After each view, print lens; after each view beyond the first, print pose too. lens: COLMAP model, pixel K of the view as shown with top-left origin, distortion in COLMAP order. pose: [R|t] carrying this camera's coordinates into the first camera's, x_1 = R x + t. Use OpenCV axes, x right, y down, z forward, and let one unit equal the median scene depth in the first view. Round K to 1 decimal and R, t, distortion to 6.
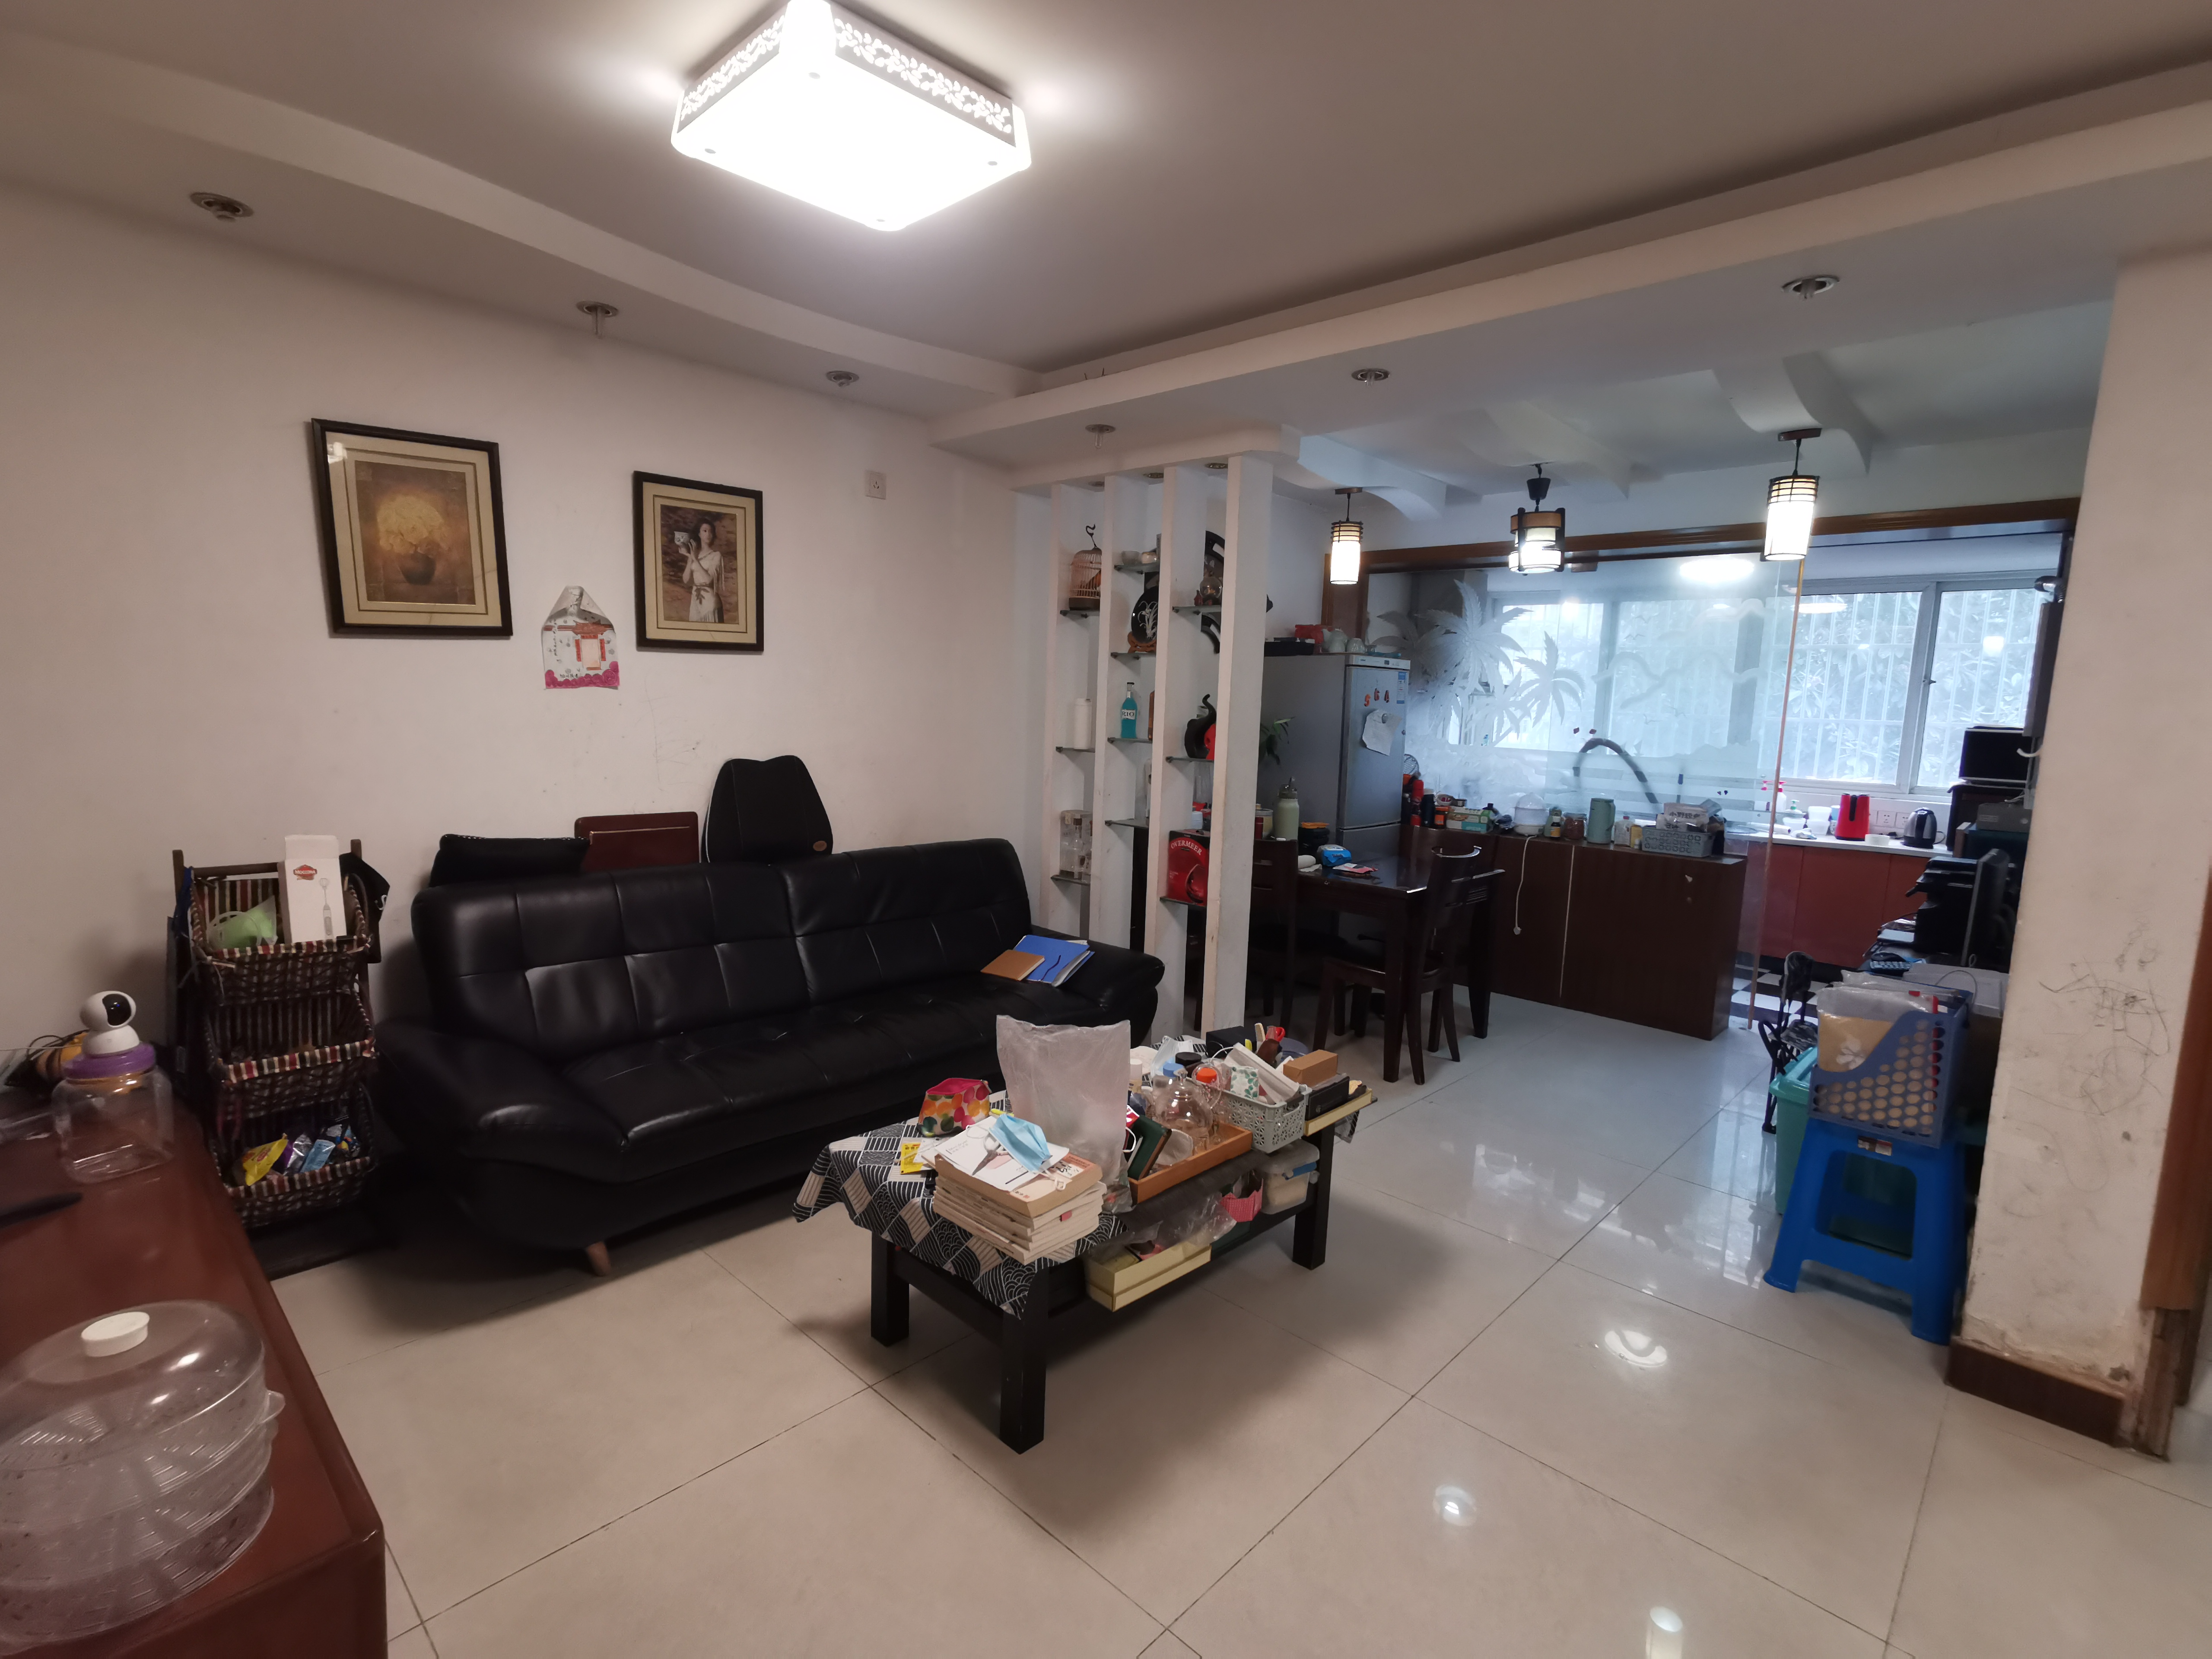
lens RADIAL K [[1070.4, 0, 1104.6], [0, 1070.4, 838.0], [0, 0, 1]] dist [-0.001162, -0.002412]
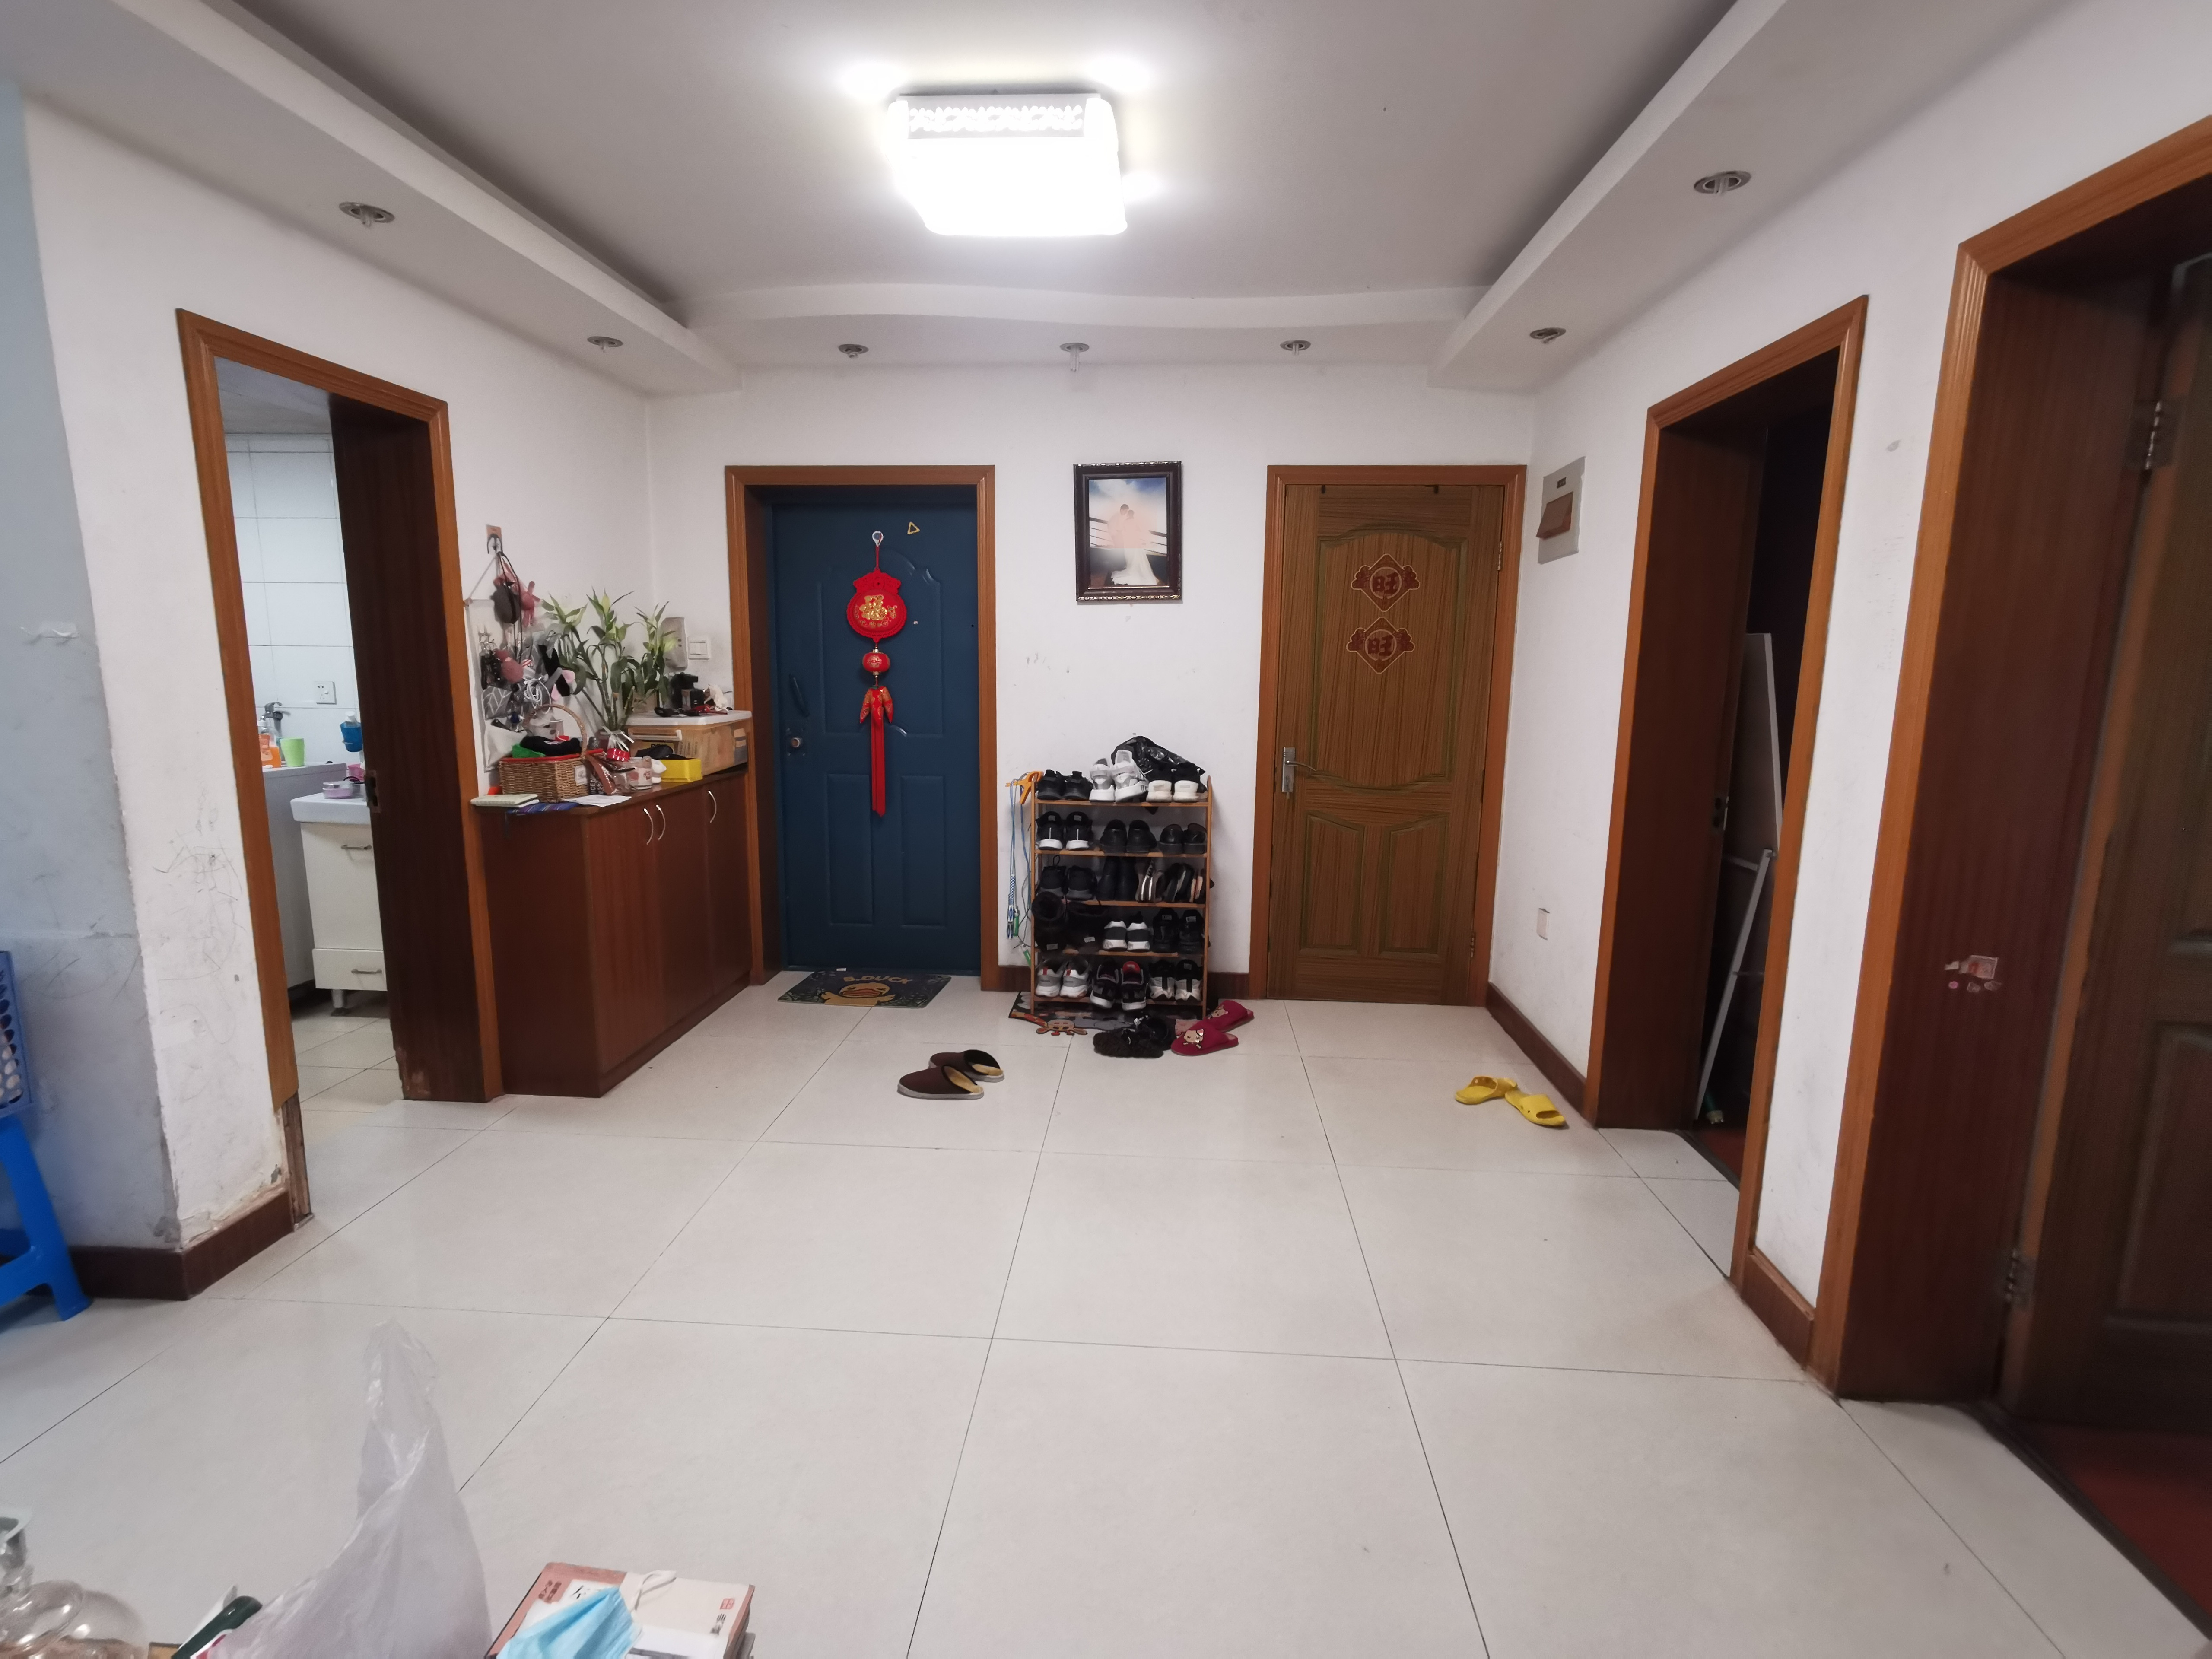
lens RADIAL K [[1070.4, 0, 1105.2], [0, 1070.4, 829.7], [0, 0, 1]] dist [-0.001162, -0.002412]
pose [[-0.649651, -0.160960, 0.742997, -0.433195], [0.067971, 0.961117, 0.267645, -0.105881], [-0.757188, 0.224378, -0.613450, 0.949205]]
